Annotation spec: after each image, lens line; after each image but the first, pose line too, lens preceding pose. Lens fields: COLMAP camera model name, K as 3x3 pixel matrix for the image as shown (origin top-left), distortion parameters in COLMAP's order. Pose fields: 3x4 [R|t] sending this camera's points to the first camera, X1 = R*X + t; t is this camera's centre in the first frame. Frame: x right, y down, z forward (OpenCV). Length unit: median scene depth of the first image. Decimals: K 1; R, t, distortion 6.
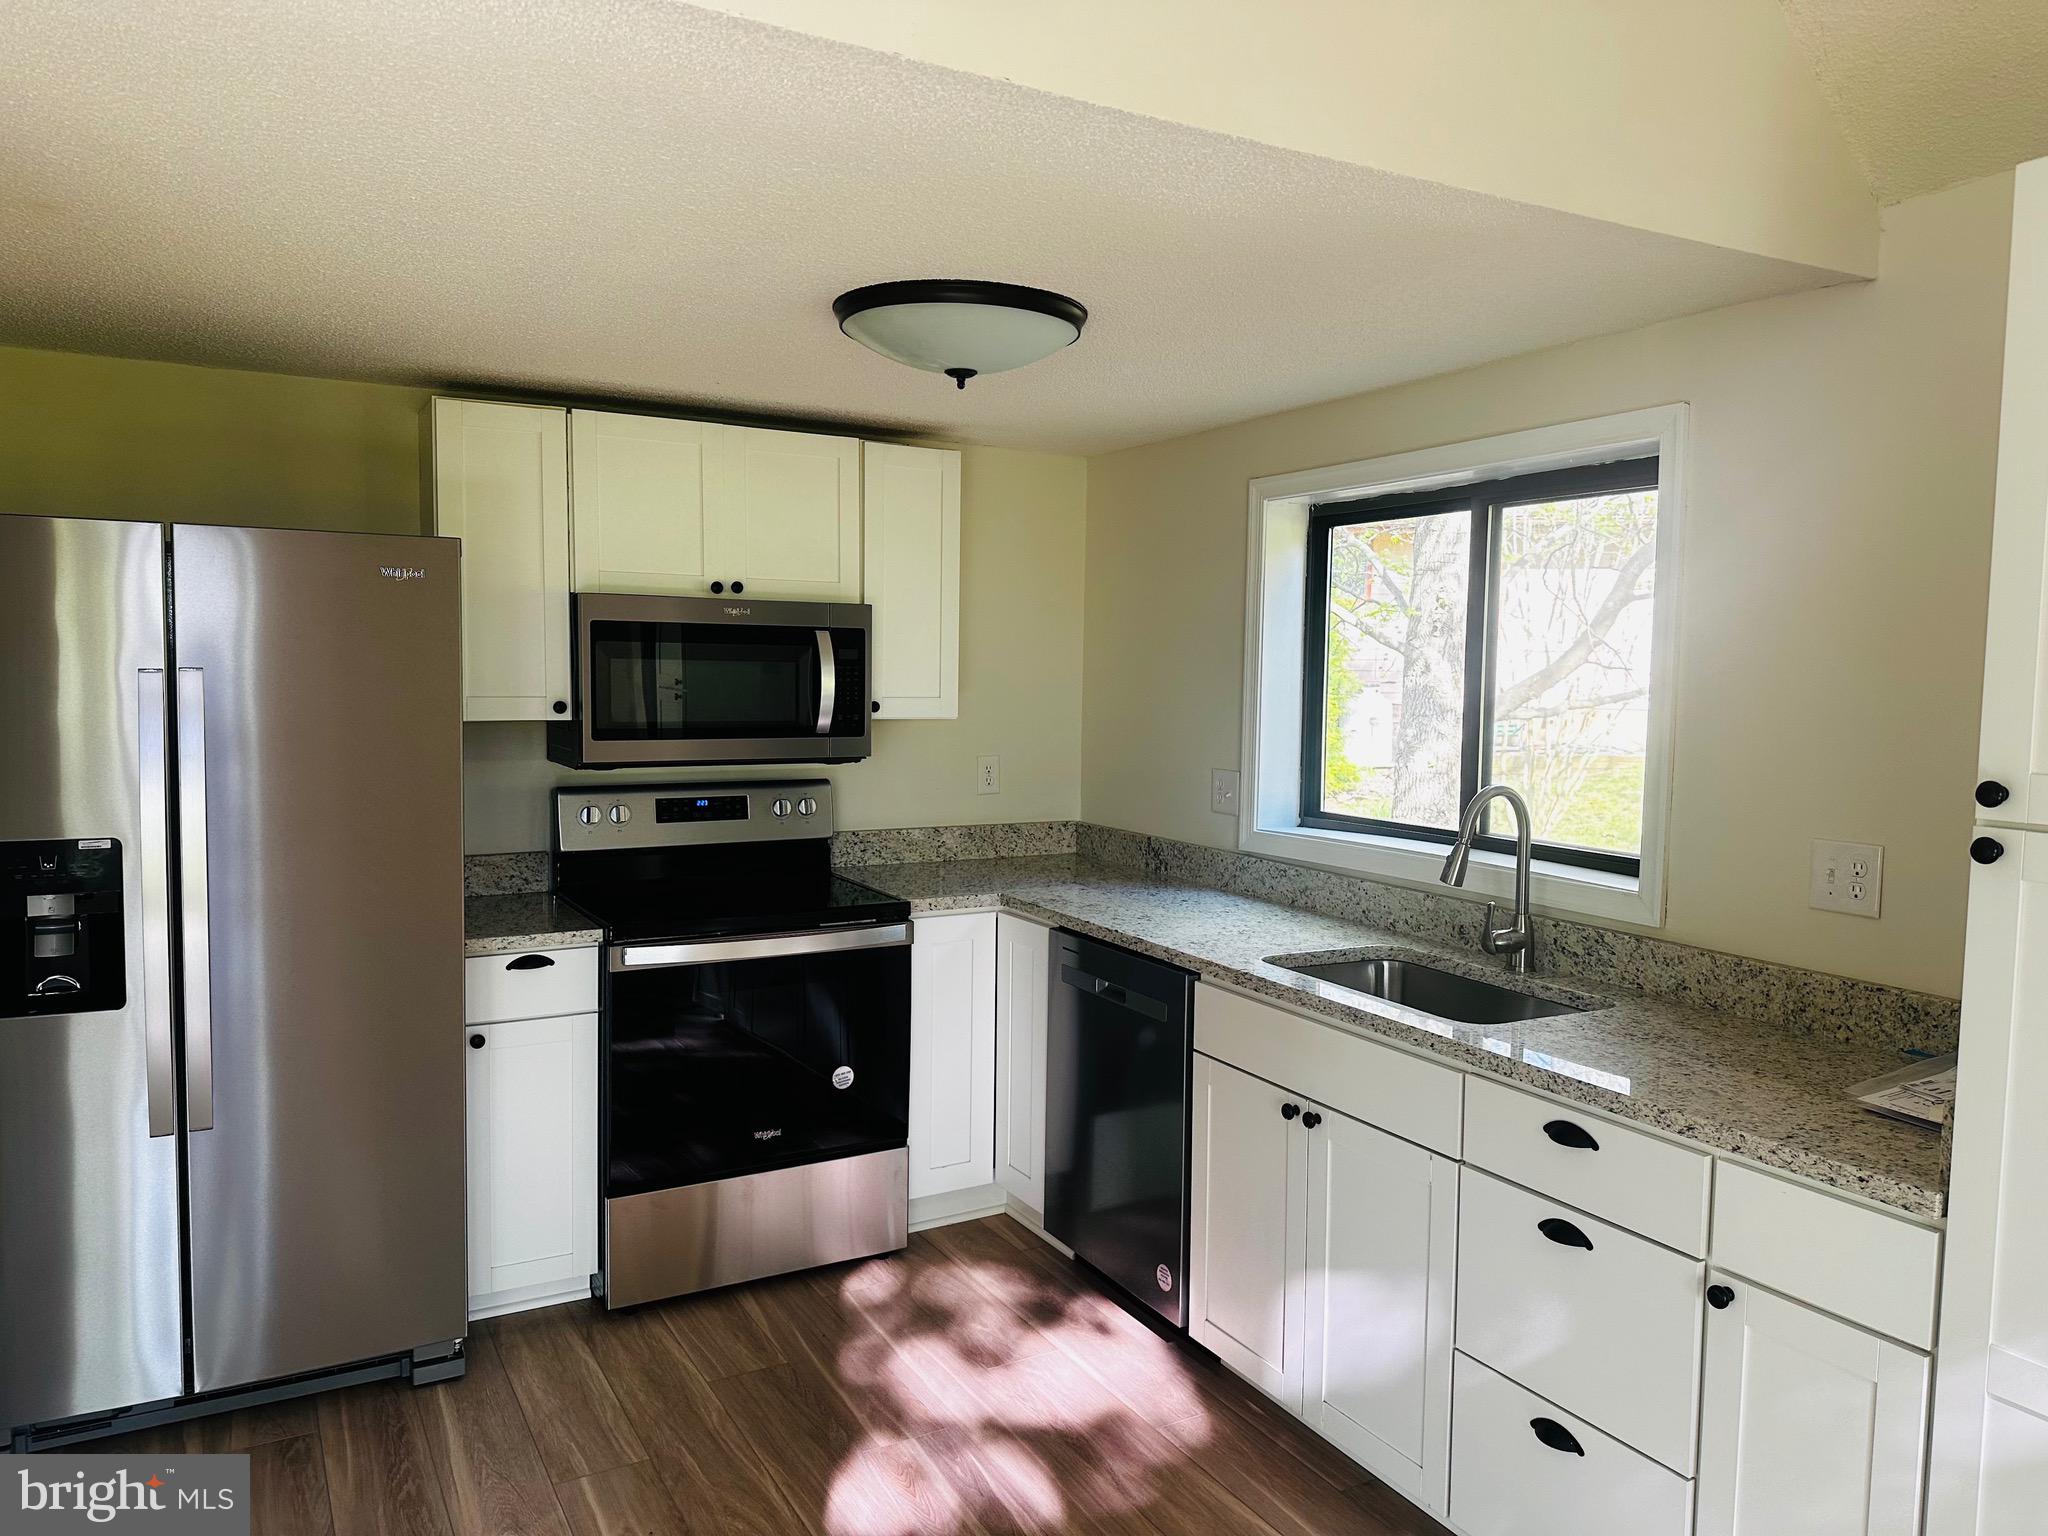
lens RADIAL K [[1440.9, 0, 1020.8], [0, 1440.9, 751.1], [0, 0, 1]] dist [0.077755, -0.143907]
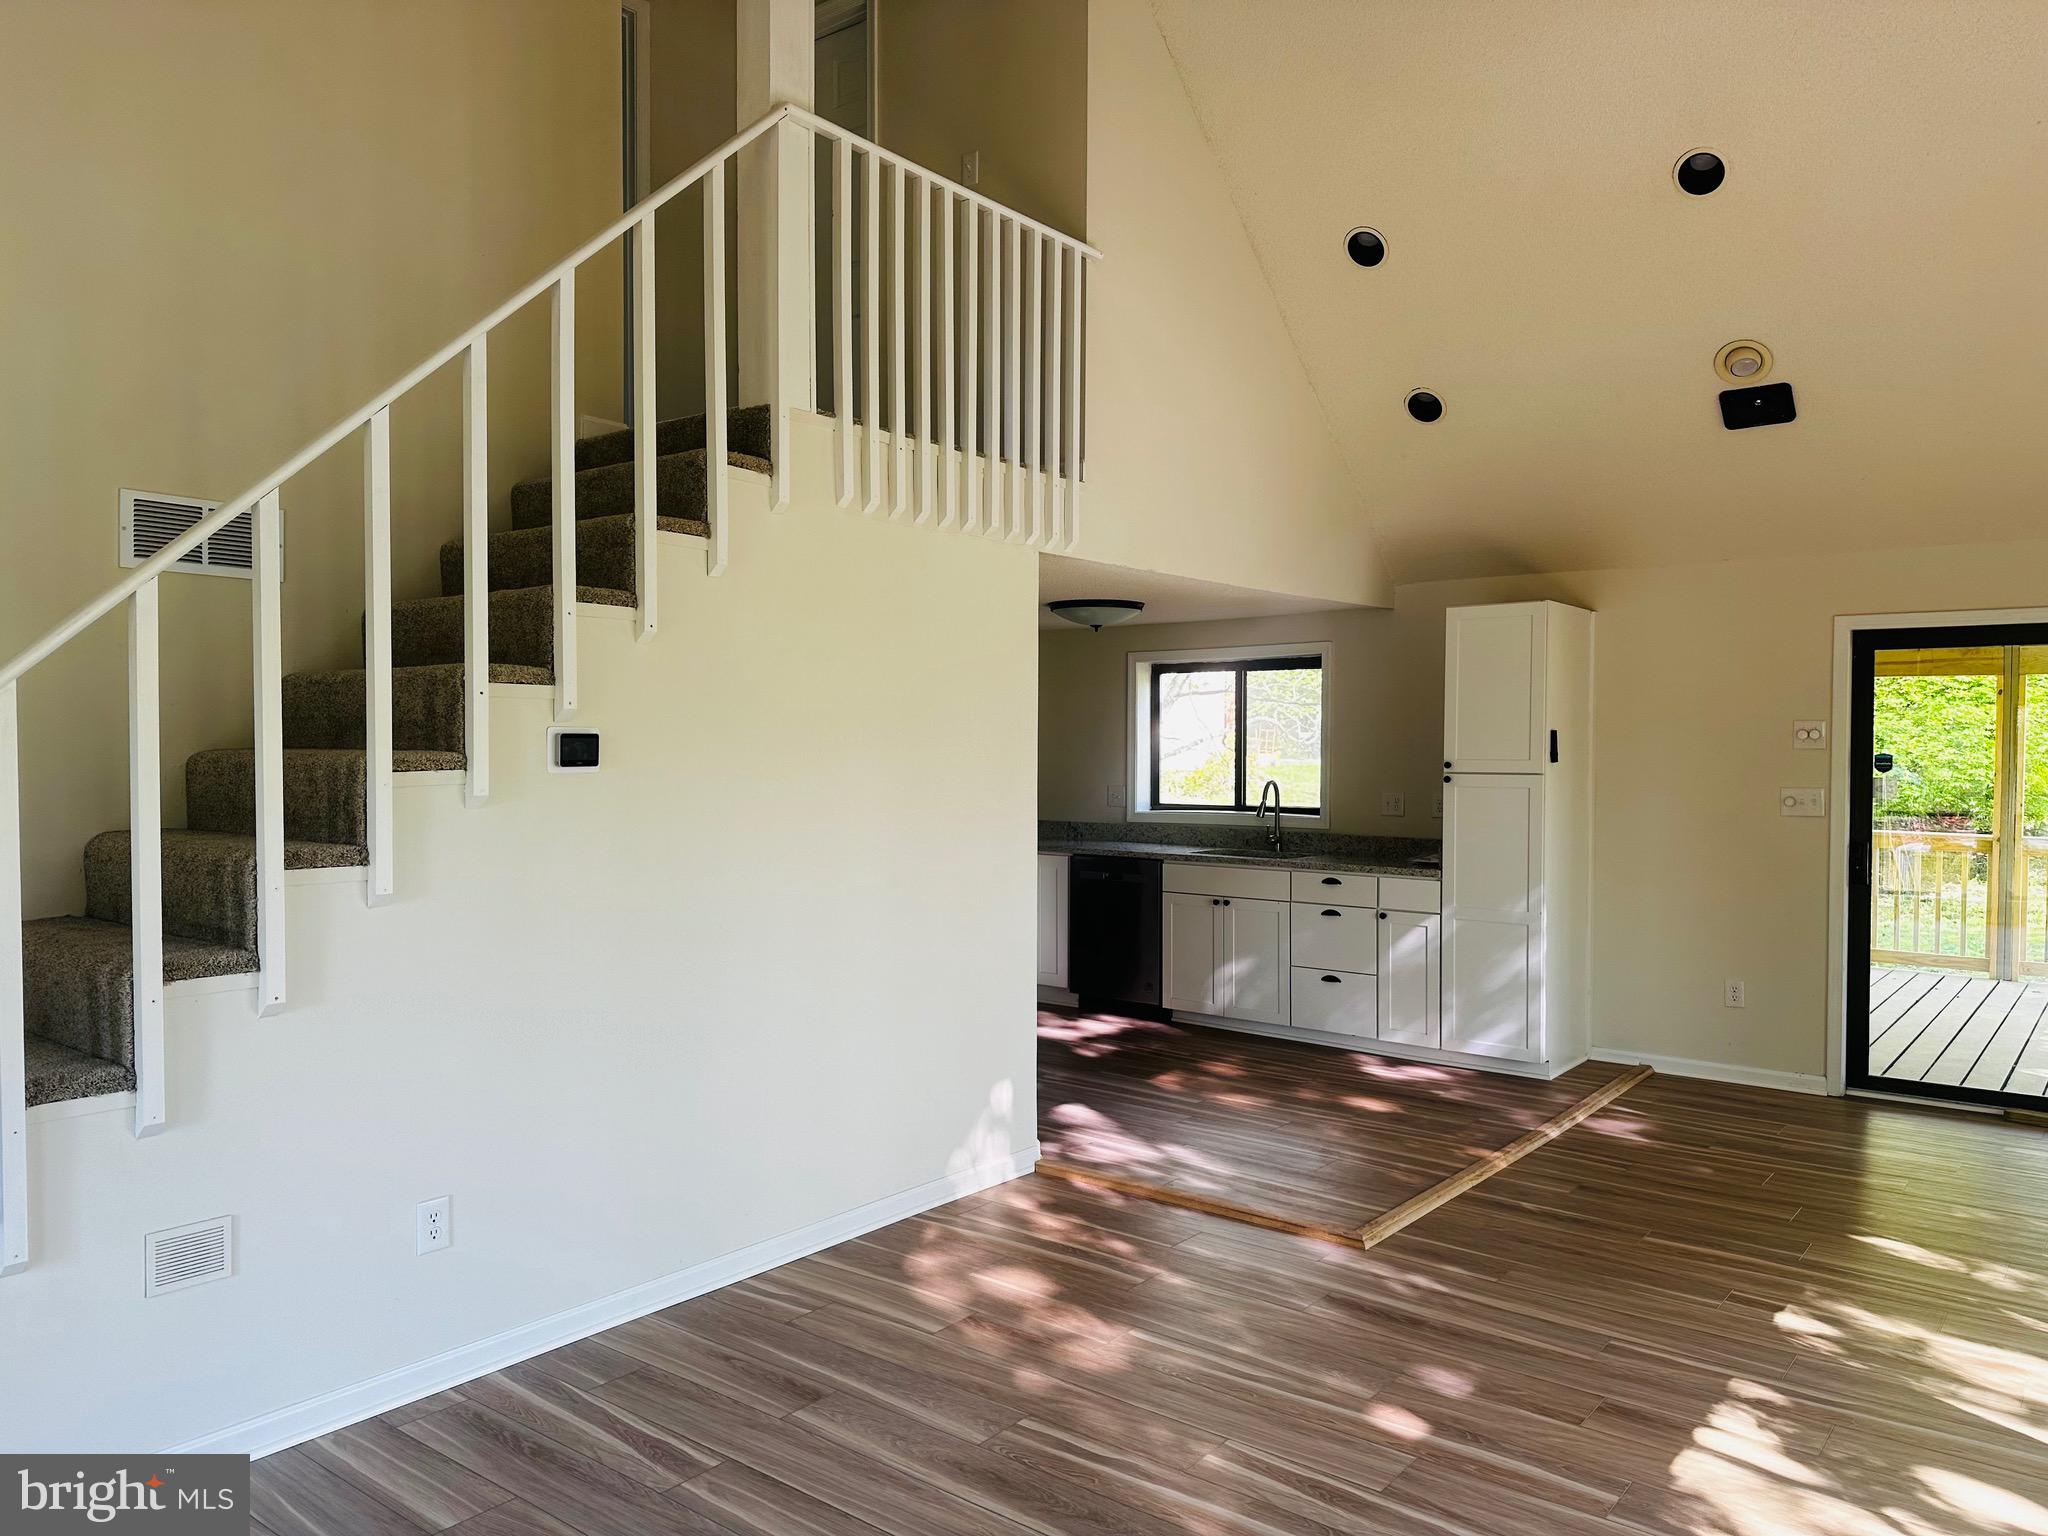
lens RADIAL K [[1357.1, 0, 1053.7], [0, 1357.1, 766.7], [0, 0, 1]] dist [0.117004, -0.218256]
pose [[0.927348, -0.018325, 0.373750, -0.957692], [0.033875, 0.998810, -0.035078, 0.071460], [-0.372663, 0.045191, 0.926866, -1.145657]]
